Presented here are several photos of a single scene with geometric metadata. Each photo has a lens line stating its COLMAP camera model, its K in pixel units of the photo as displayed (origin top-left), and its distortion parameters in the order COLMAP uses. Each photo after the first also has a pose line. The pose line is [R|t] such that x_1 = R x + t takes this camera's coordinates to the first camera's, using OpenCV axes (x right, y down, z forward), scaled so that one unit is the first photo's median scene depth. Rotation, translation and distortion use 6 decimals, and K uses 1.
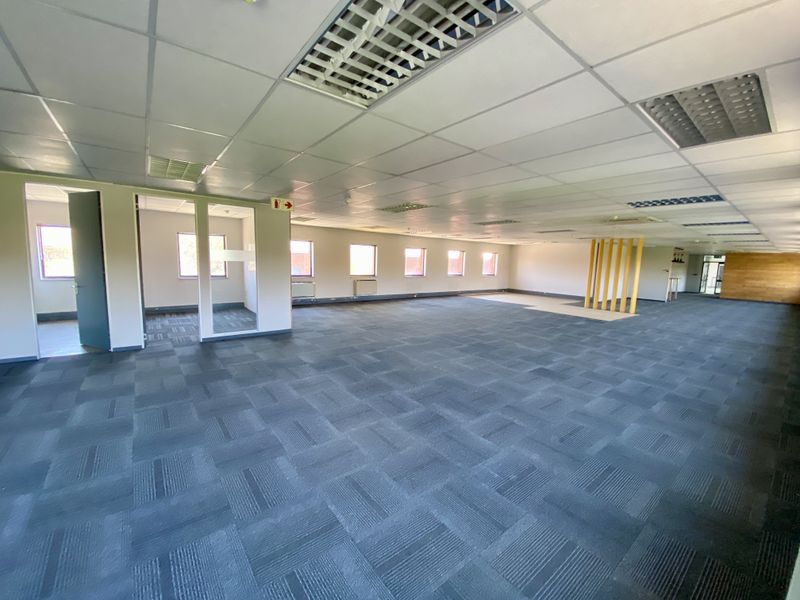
lens RADIAL K [[321.7, 0, 400.0], [0, 321.7, 300.0], [0, 0, 1]] dist [0.031257, -0.025752]
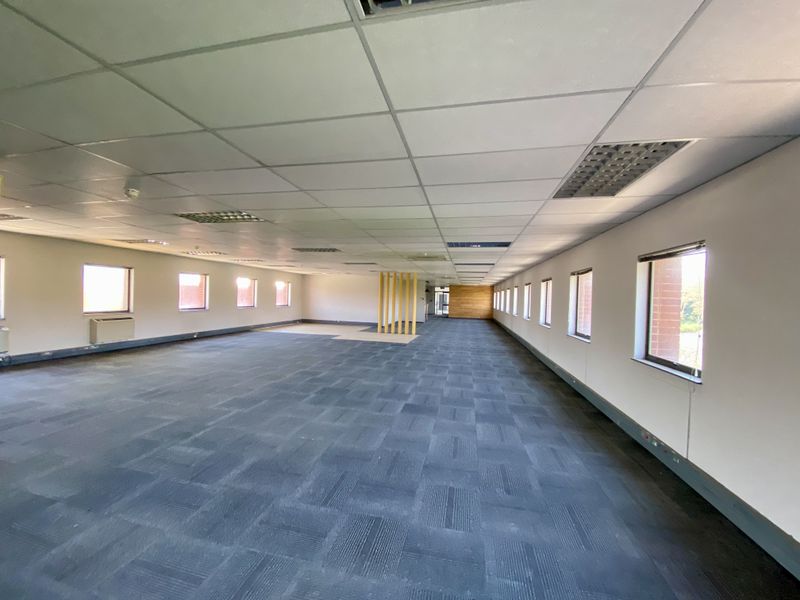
lens RADIAL K [[321.7, 0, 400.0], [0, 321.7, 300.0], [0, 0, 1]] dist [0.031257, -0.025752]
pose [[0.772581, -0.016400, 0.634704, -0.131045], [0.072655, 0.995383, -0.062718, -0.027672], [-0.630746, 0.094569, 0.770206, 0.194214]]
